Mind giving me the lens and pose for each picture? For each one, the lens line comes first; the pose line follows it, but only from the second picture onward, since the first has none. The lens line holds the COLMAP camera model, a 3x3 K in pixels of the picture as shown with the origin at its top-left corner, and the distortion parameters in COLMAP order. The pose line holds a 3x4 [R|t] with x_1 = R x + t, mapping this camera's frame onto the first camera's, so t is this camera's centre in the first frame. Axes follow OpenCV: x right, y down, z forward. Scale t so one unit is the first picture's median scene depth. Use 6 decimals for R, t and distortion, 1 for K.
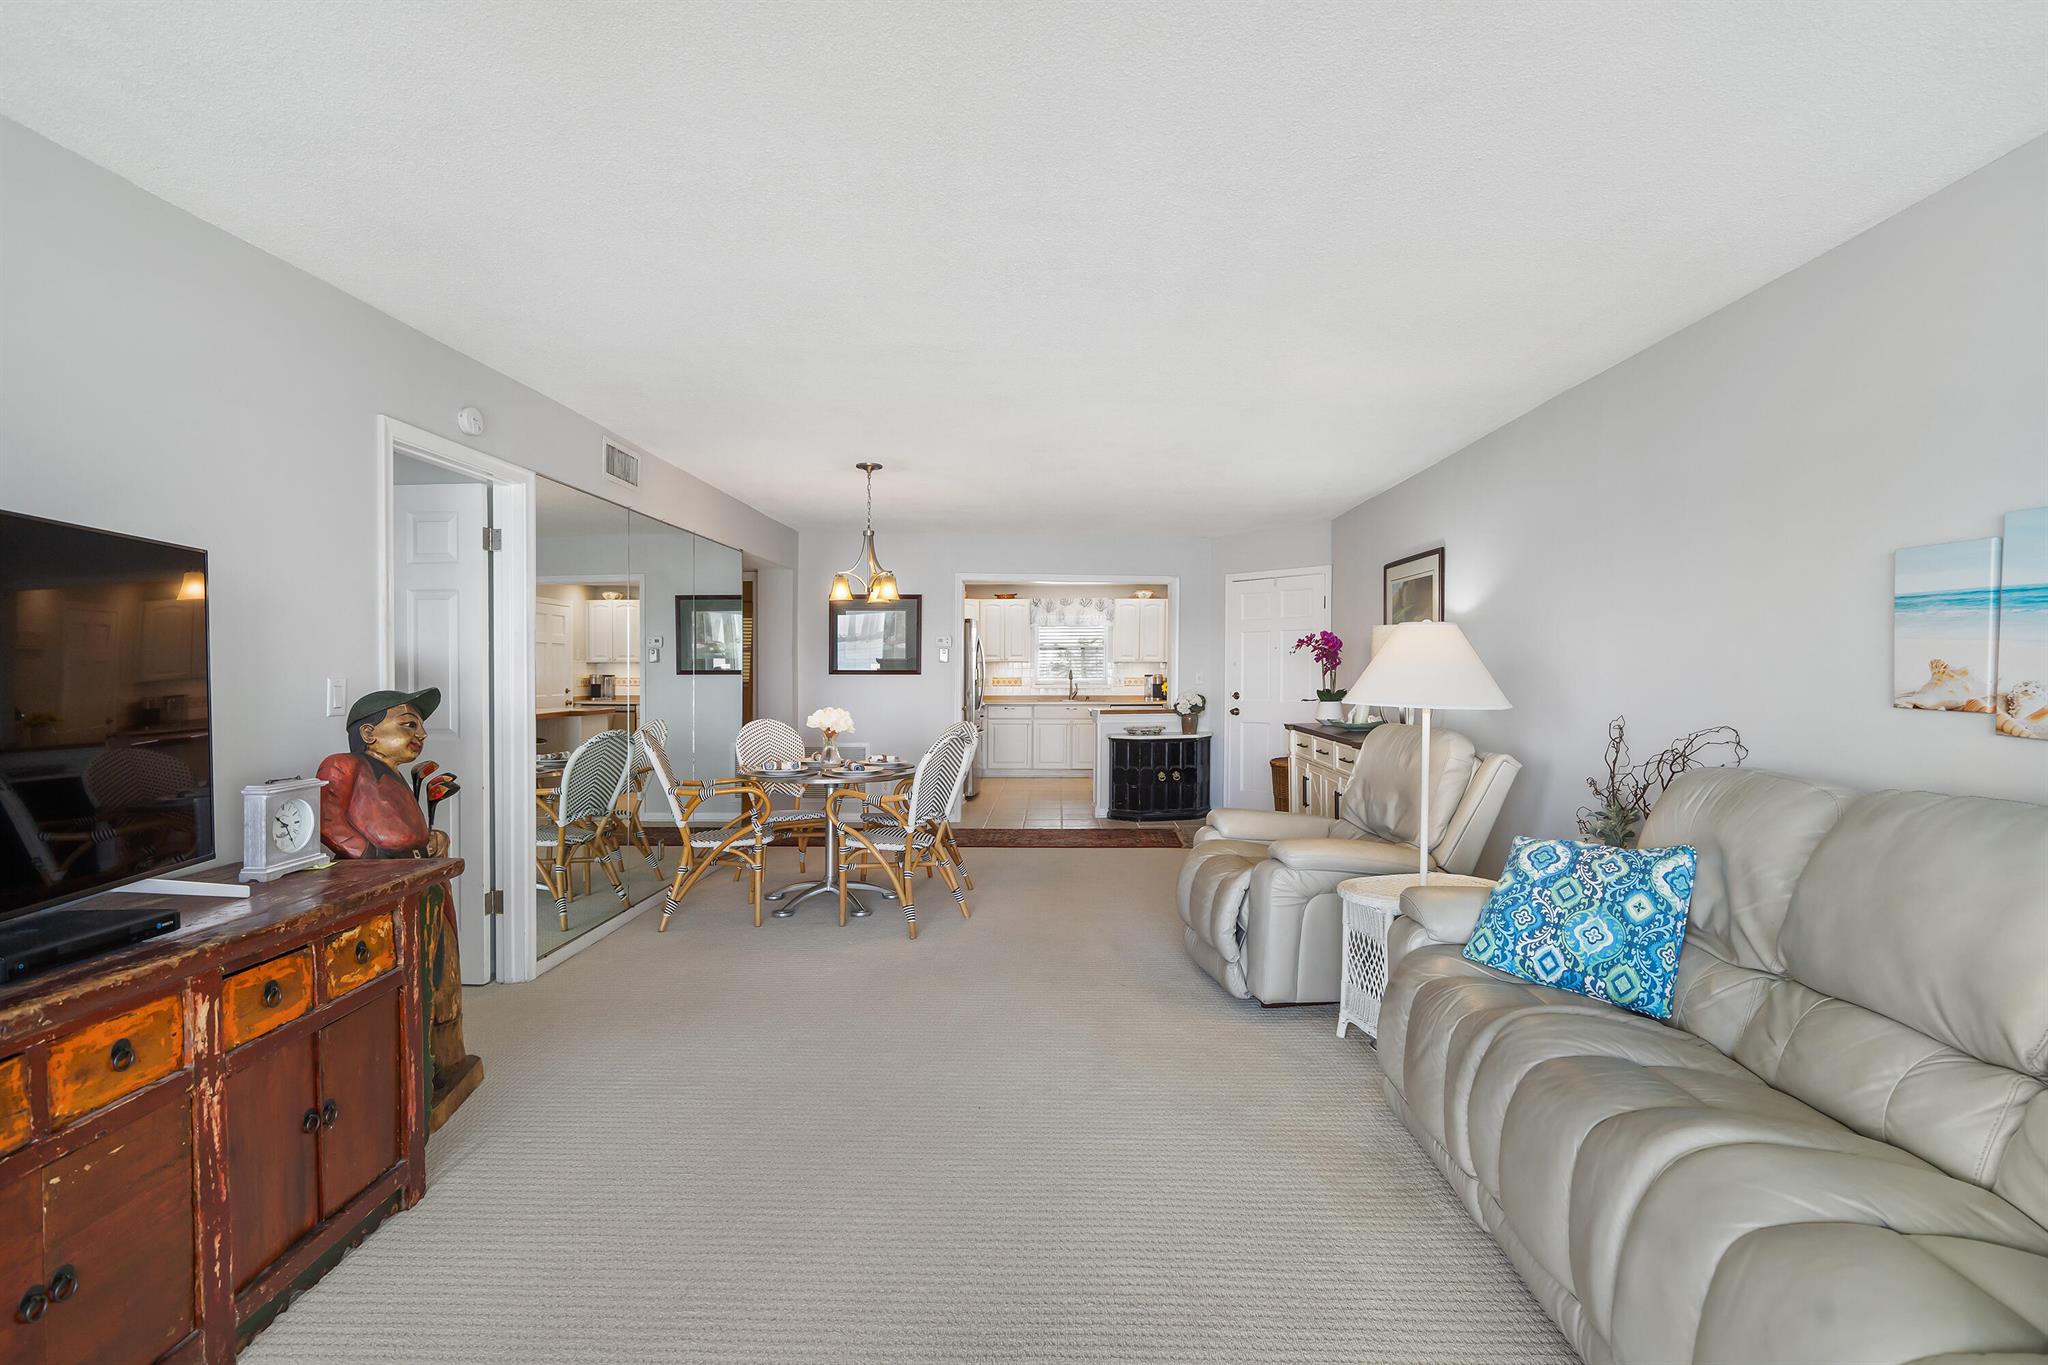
lens RADIAL K [[974.7, 0, 1024.0], [0, 974.7, 682.5], [0, 0, 1]] dist [-0.000014, -0.000080]
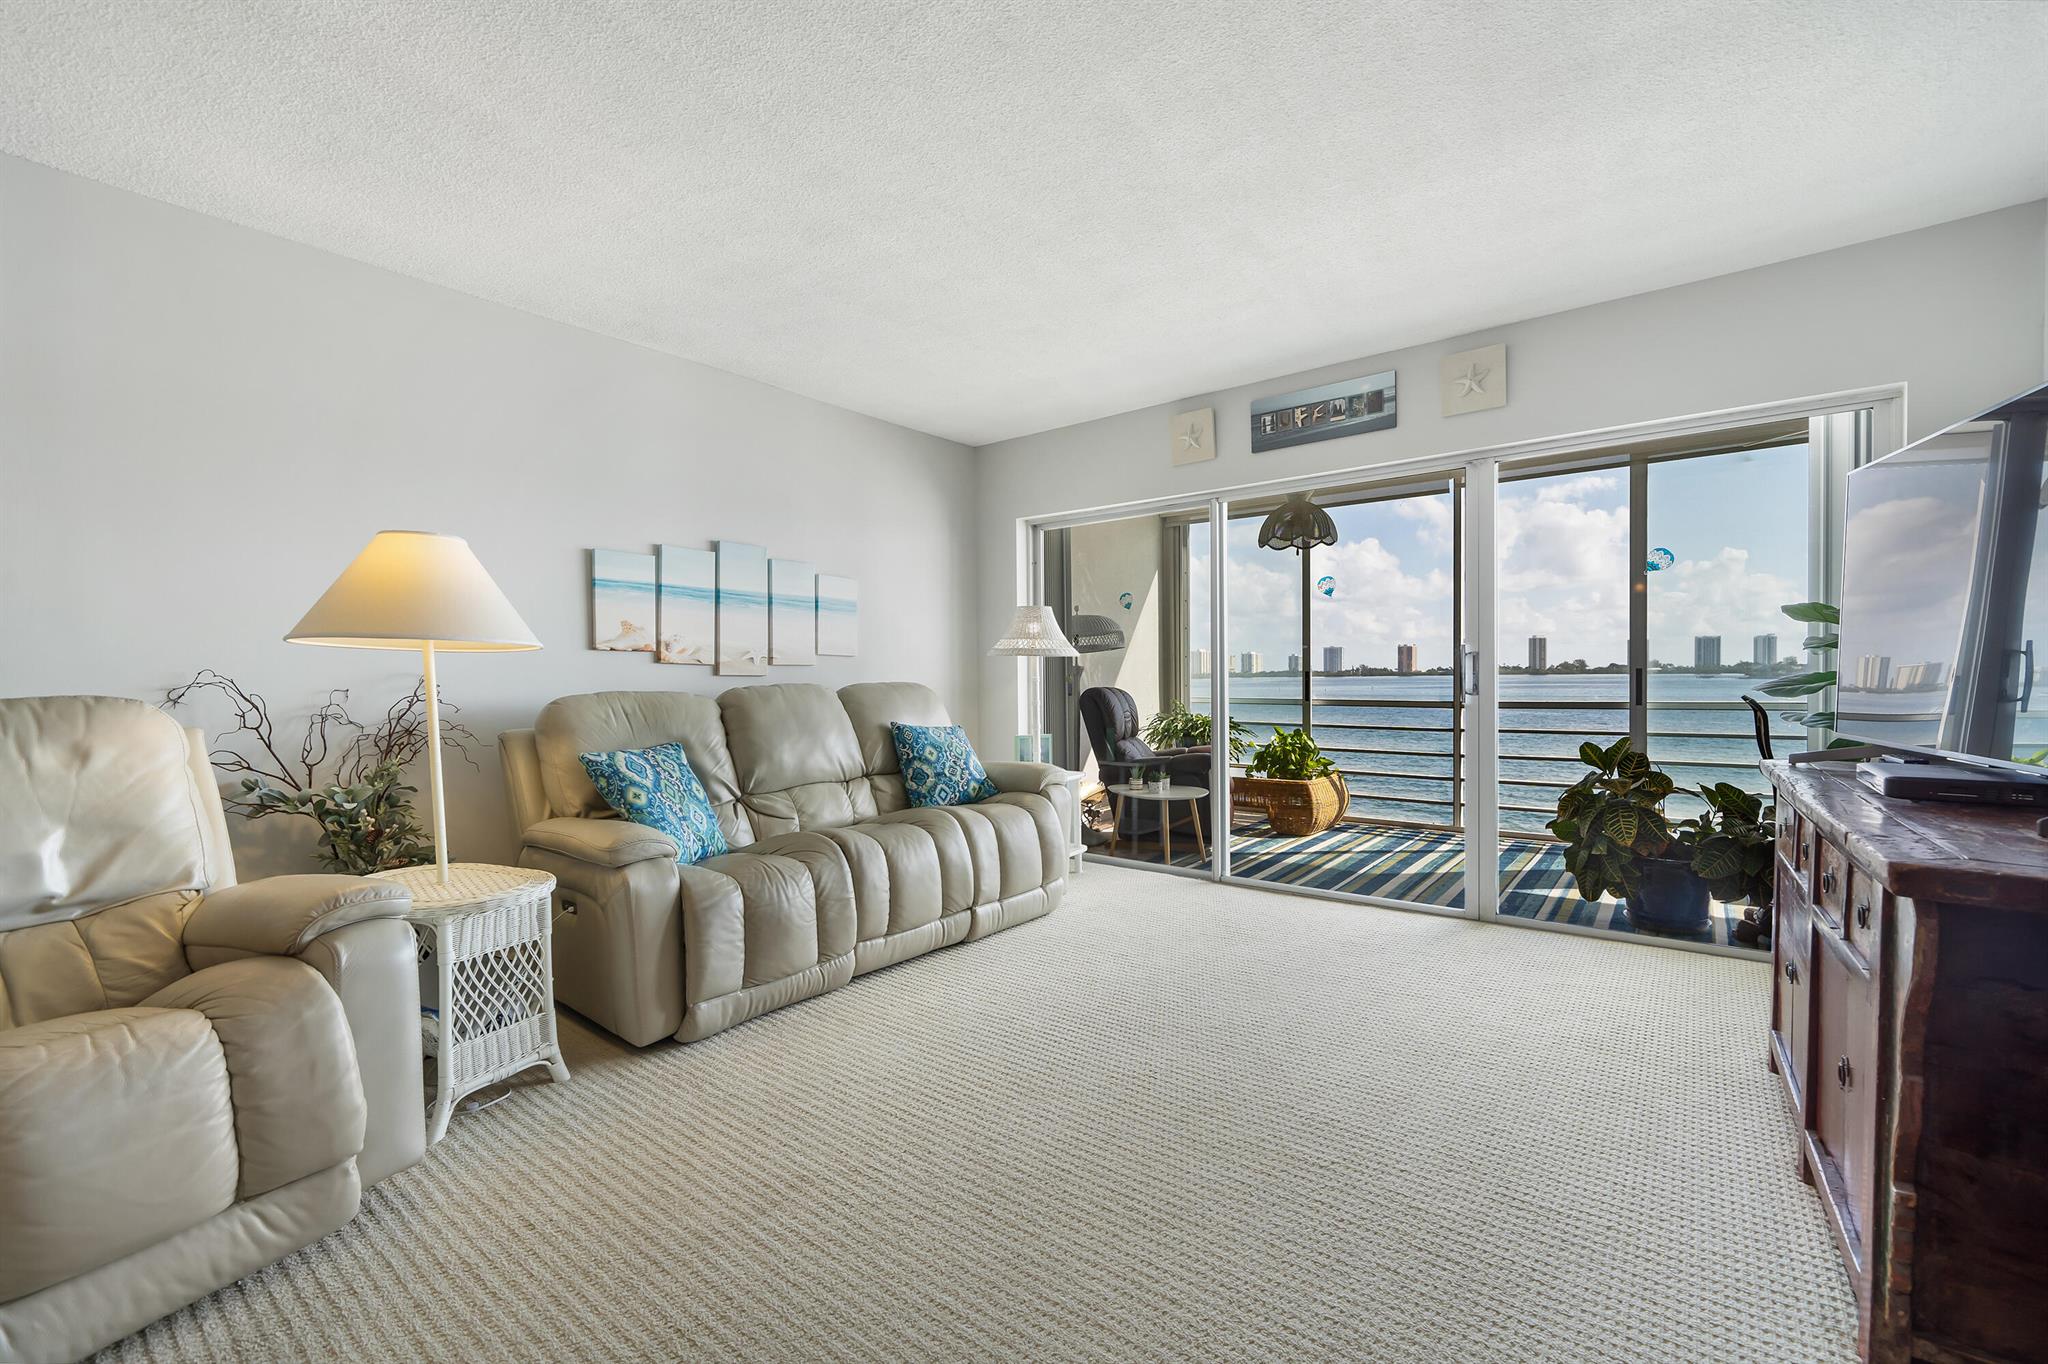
lens RADIAL K [[874.1, 0, 1045.1], [0, 874.1, 684.5], [0, 0, 1]] dist [-0.001514, -0.000078]
pose [[-0.813557, 0.008600, 0.581421, -0.369379], [0.025738, 0.999443, 0.021231, 0.050729], [-0.580915, 0.032237, -0.813326, 1.247323]]
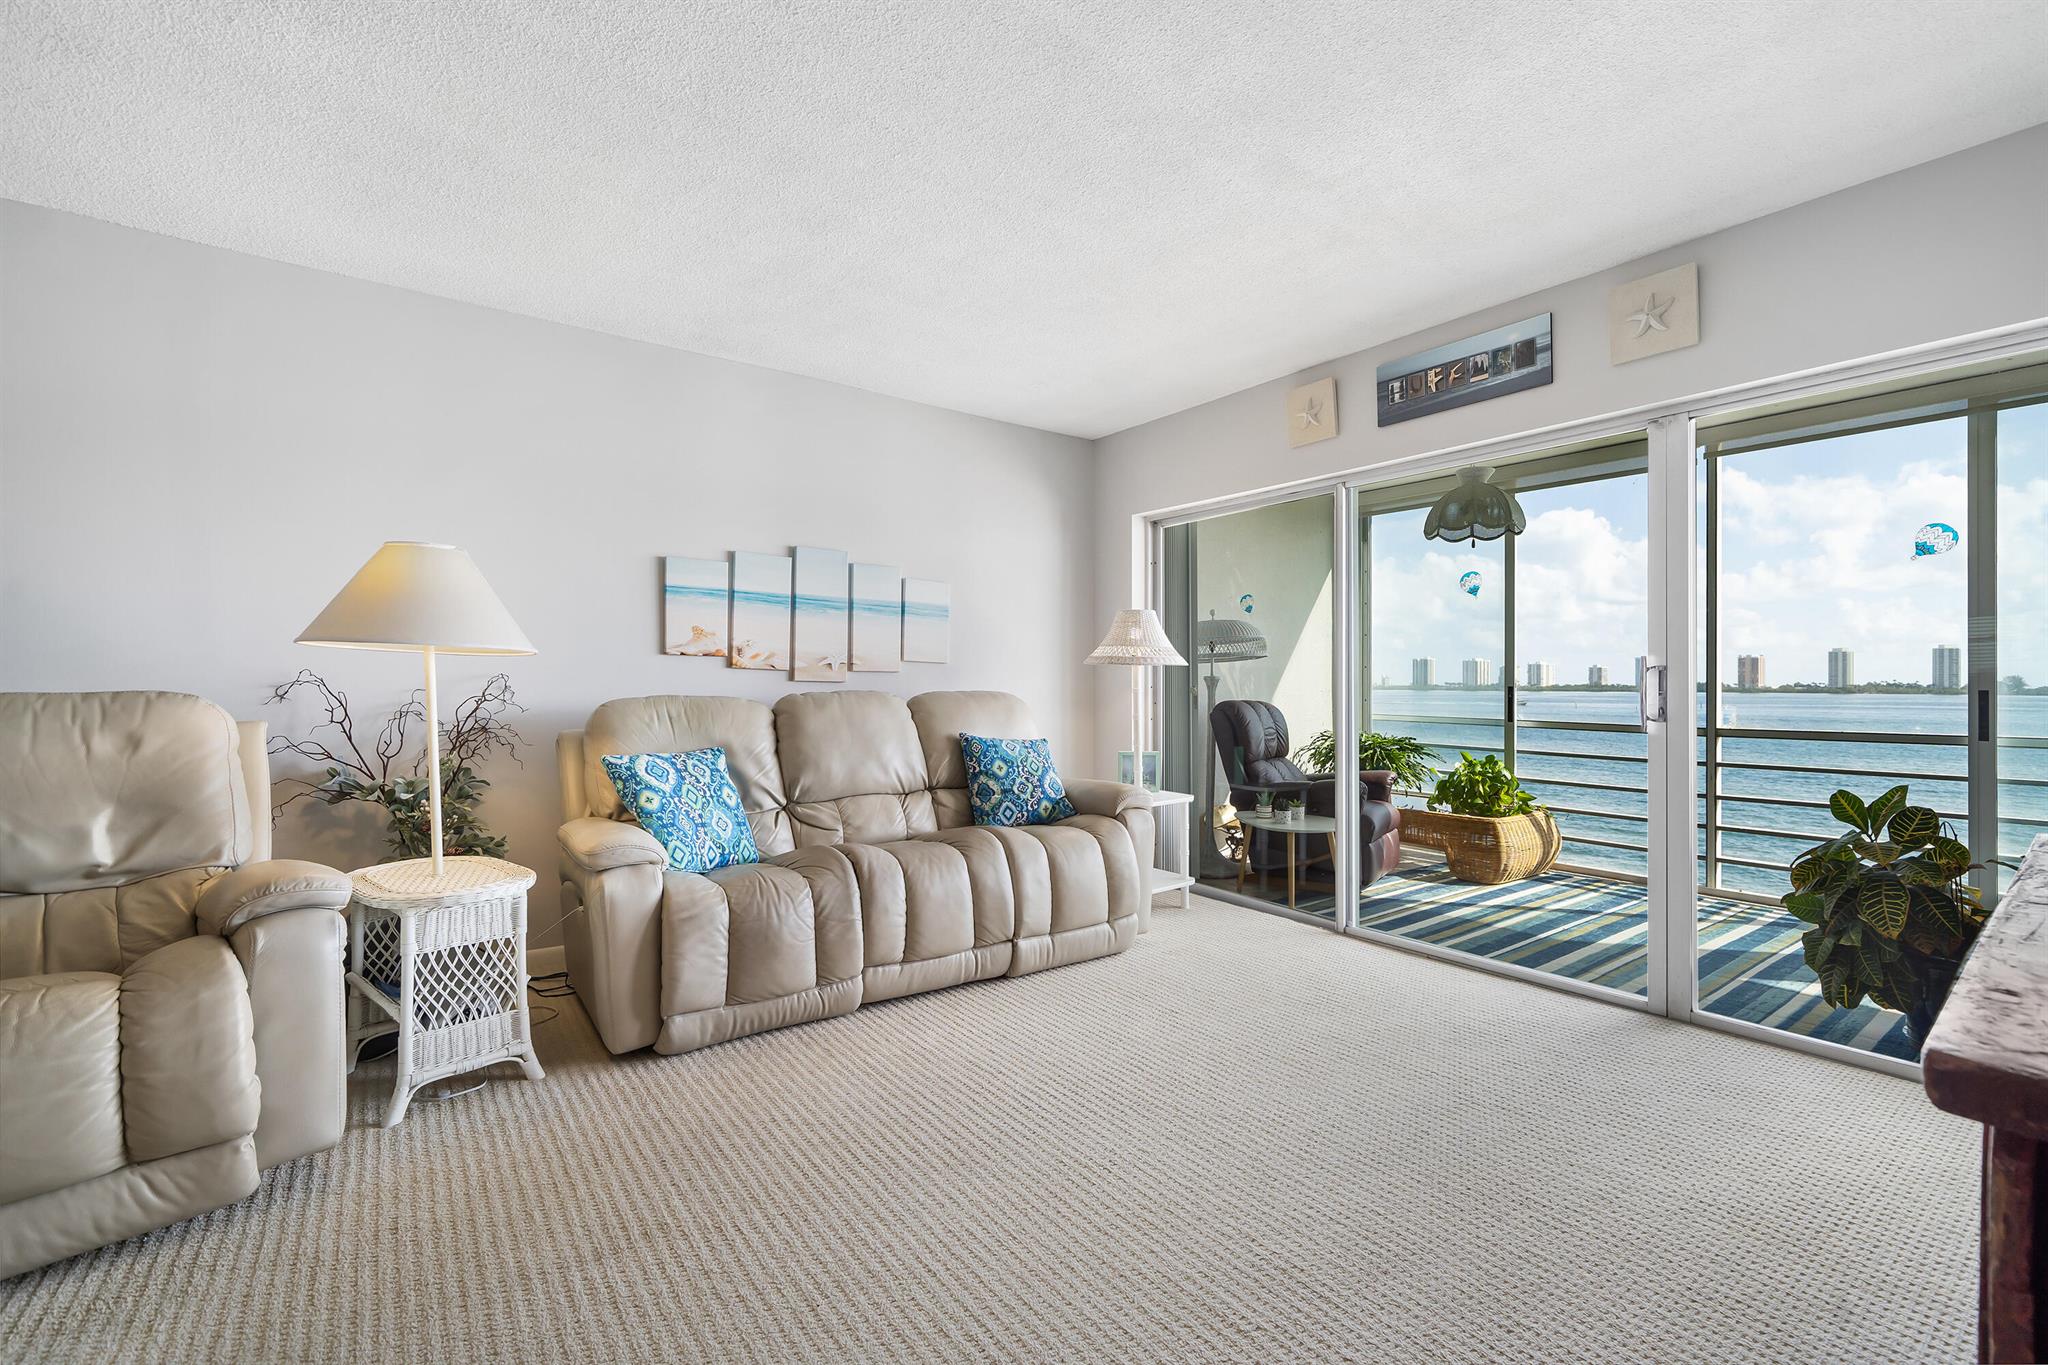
lens RADIAL K [[903.4, 0, 1039.4], [0, 903.4, 674.6], [0, 0, 1]] dist [-0.001528, -0.000416]
pose [[-0.627477, 0.010248, 0.778568, -0.474127], [0.011659, 0.999925, -0.003765, 0.052013], [-0.778548, 0.006715, -0.627549, 1.053317]]
